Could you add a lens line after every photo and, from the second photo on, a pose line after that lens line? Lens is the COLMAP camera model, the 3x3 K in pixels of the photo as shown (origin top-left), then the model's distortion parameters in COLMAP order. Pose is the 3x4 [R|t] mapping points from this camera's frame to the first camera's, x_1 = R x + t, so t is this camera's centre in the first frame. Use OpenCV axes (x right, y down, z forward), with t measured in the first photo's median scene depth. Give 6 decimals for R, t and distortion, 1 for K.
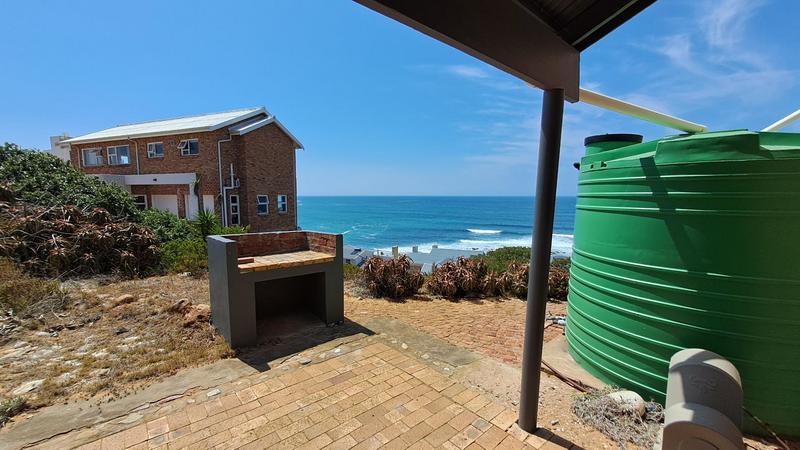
lens RADIAL K [[315.6, 0, 396.0], [0, 315.6, 235.0], [0, 0, 1]] dist [-0.002754, 0.000517]
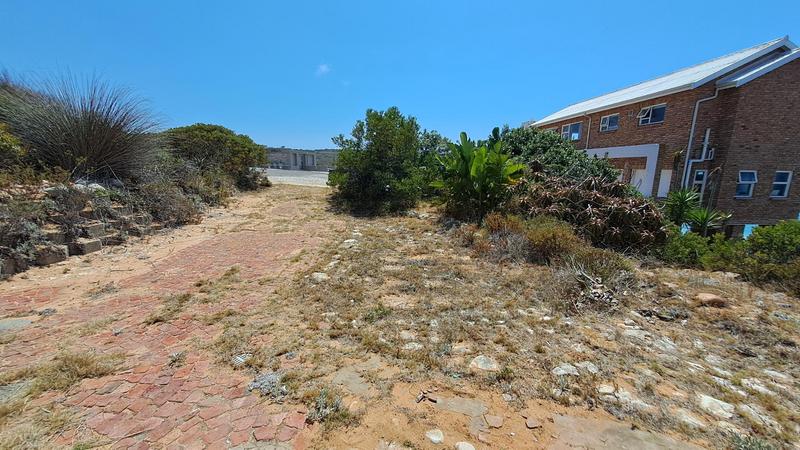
lens RADIAL K [[315.6, 0, 401.8], [0, 315.6, 237.6], [0, 0, 1]] dist [-0.002754, 0.000517]
pose [[0.438897, 0.196858, -0.876708, -0.124414], [-0.122845, 0.979690, 0.158483, 0.004976], [0.890100, 0.038142, 0.454166, -0.011186]]
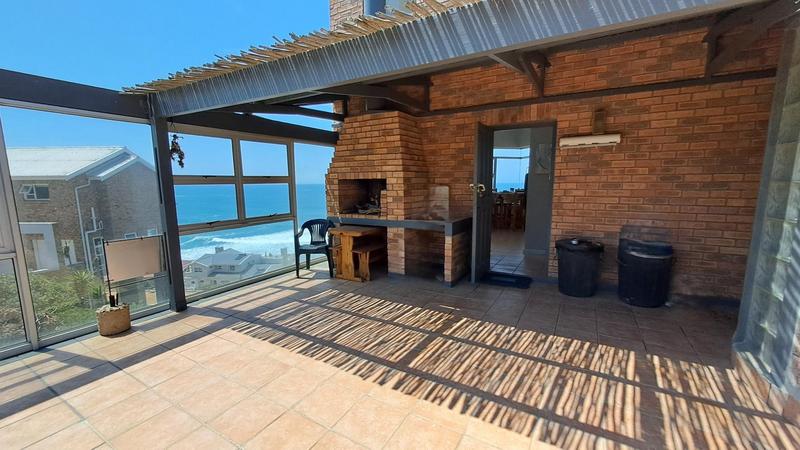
lens RADIAL K [[315.6, 0, 405.5], [0, 315.6, 223.8], [0, 0, 1]] dist [-0.002754, 0.000517]
pose [[0.938774, -0.058718, 0.339494, 0.088451], [0.055554, 0.998274, 0.019040, -0.138240], [-0.340026, 0.000986, 0.940415, -0.320969]]
